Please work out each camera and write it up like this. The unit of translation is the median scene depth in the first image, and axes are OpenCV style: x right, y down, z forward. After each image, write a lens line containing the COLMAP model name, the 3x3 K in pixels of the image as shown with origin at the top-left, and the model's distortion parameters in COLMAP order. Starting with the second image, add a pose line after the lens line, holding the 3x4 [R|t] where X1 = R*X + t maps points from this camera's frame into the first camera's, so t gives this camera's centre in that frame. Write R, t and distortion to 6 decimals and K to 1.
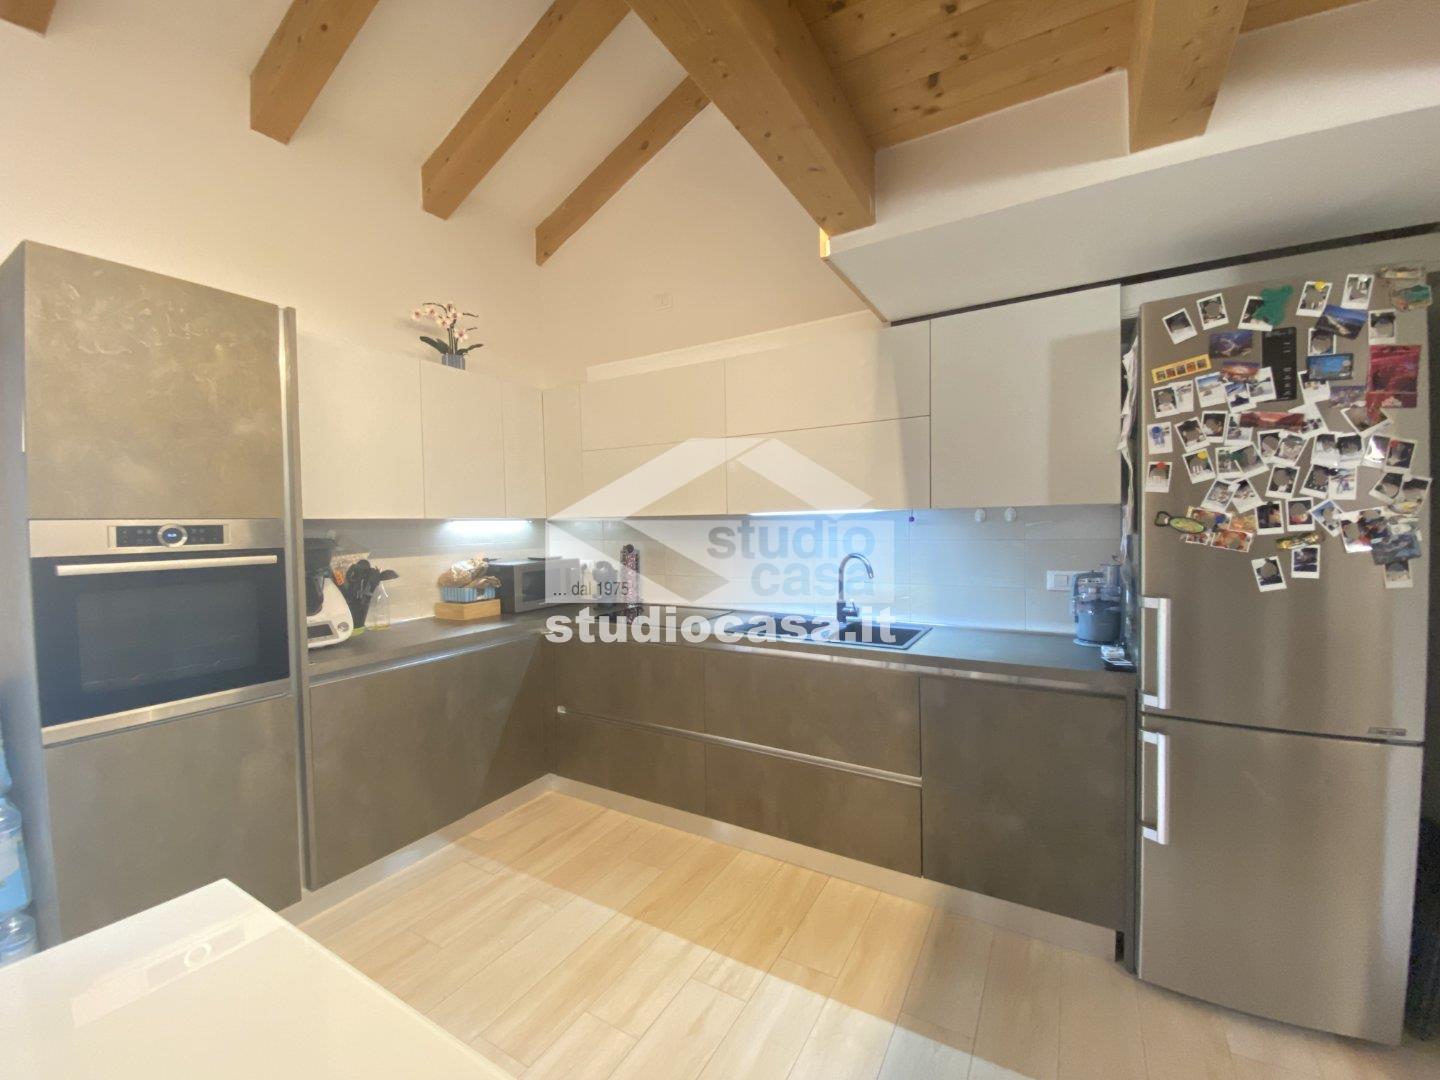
lens RADIAL K [[584.8, 0, 728.6], [0, 584.8, 542.6], [0, 0, 1]] dist [-0.005528, -0.007614]
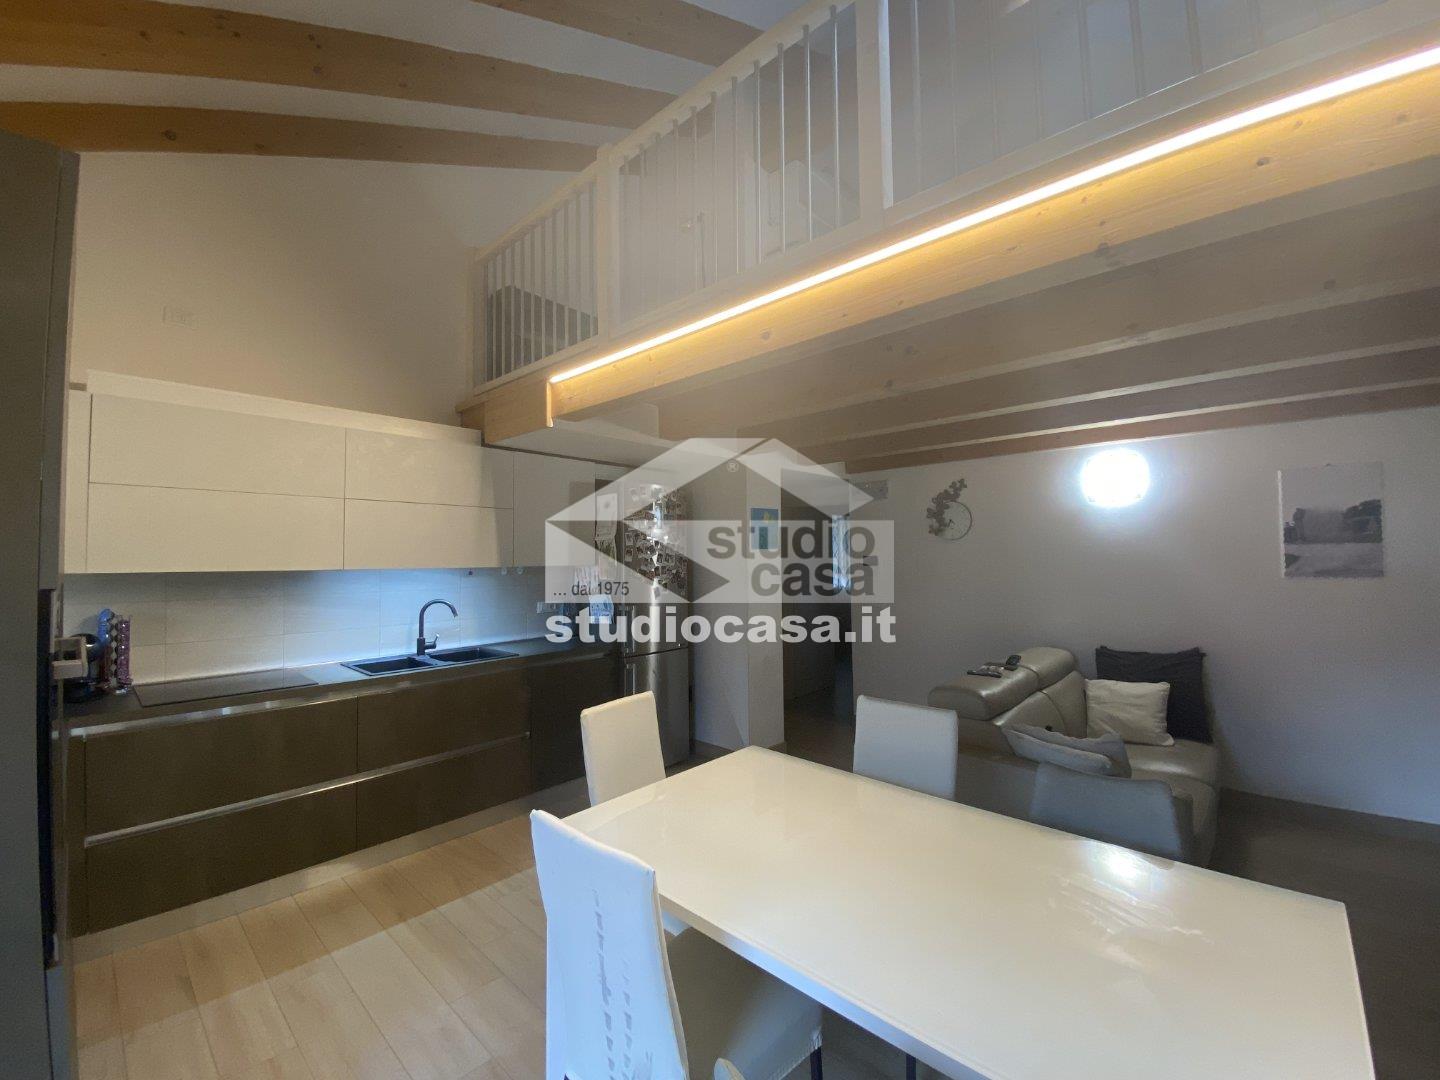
lens RADIAL K [[584.8, 0, 731.2], [0, 584.8, 540.6], [0, 0, 1]] dist [-0.005528, -0.007614]
pose [[0.188418, 0.056827, 0.980444, -1.381799], [0.046794, 0.996671, -0.066761, 0.006255], [-0.980974, 0.058458, 0.185131, 0.132480]]
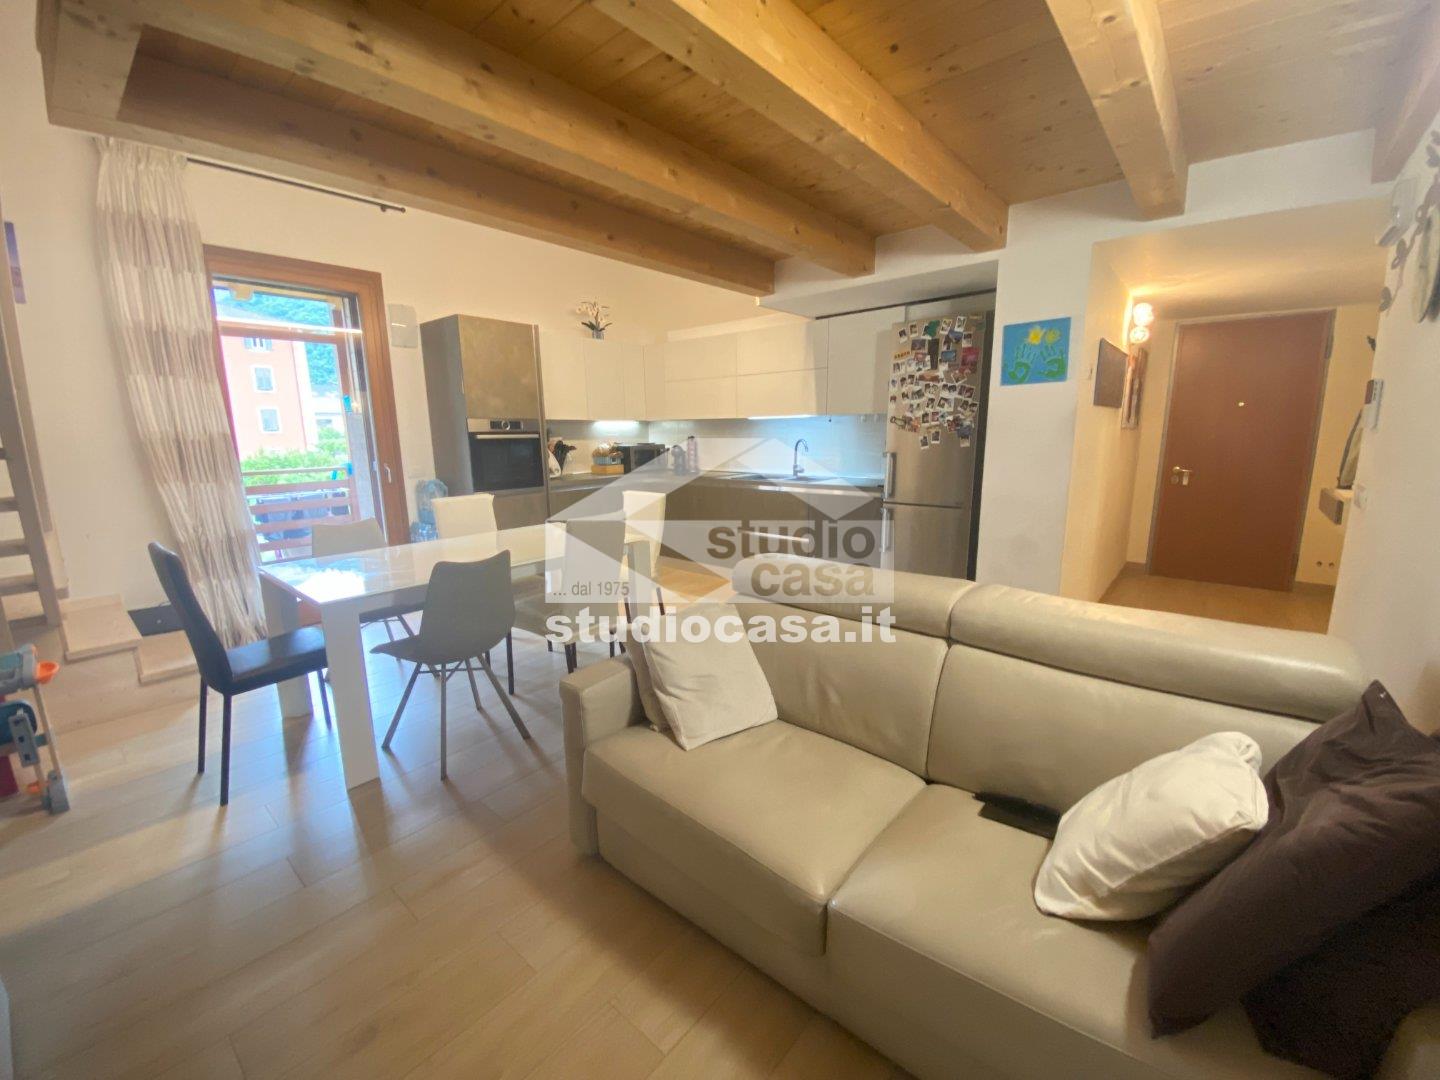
lens RADIAL K [[584.8, 0, 731.1], [0, 584.8, 546.7], [0, 0, 1]] dist [-0.005528, -0.007614]
pose [[0.985287, 0.038616, -0.166489, 0.463394], [-0.011047, 0.986493, 0.163429, 0.081013], [0.170551, -0.159185, 0.972406, -1.376706]]
